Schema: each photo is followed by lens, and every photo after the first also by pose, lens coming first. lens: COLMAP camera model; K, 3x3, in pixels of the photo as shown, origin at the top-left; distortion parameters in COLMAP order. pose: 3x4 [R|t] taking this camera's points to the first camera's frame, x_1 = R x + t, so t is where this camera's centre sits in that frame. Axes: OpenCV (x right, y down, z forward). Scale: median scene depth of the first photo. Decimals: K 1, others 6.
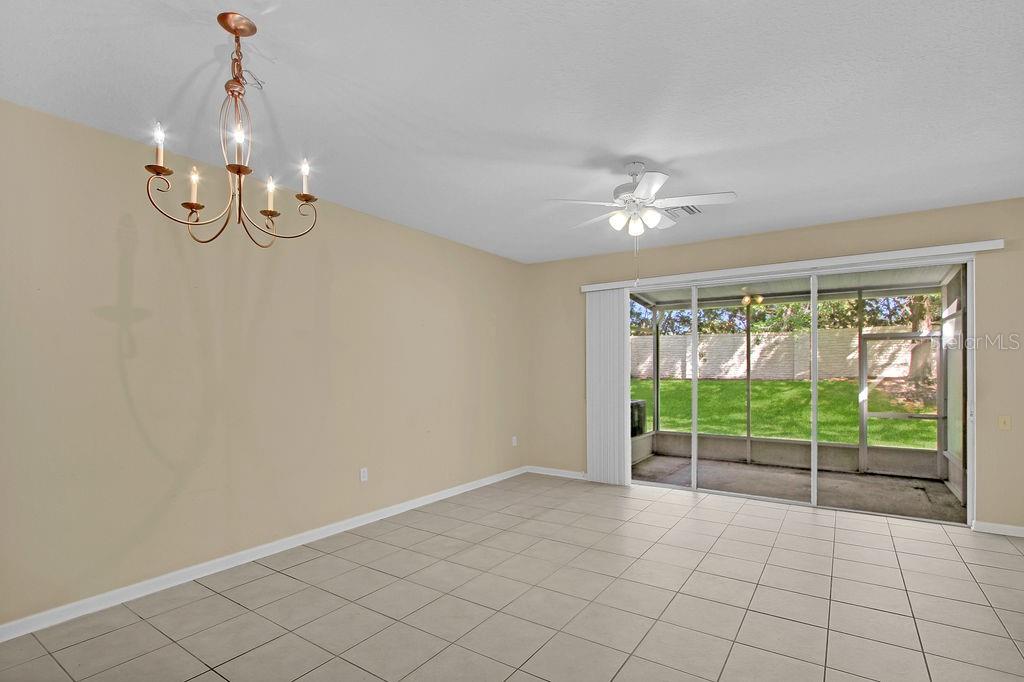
lens RADIAL K [[504.8, 0, 524.5], [0, 504.8, 358.4], [0, 0, 1]] dist [-0.000823, 0.000293]
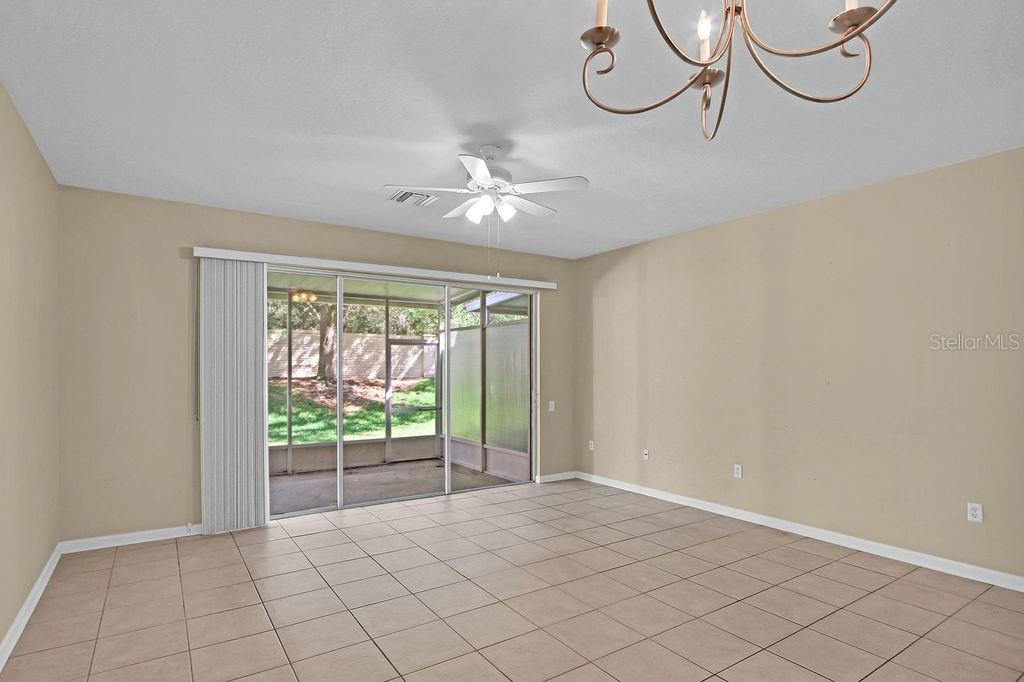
lens RADIAL K [[531.0, 0, 512.0], [0, 531.0, 341.0], [0, 0, 1]] dist [-0.000714, -0.000136]
pose [[0.402325, 0.049055, 0.914182, -0.324900], [-0.017425, 0.998793, -0.045926, 0.006611], [-0.915331, 0.002548, 0.402694, 0.291087]]
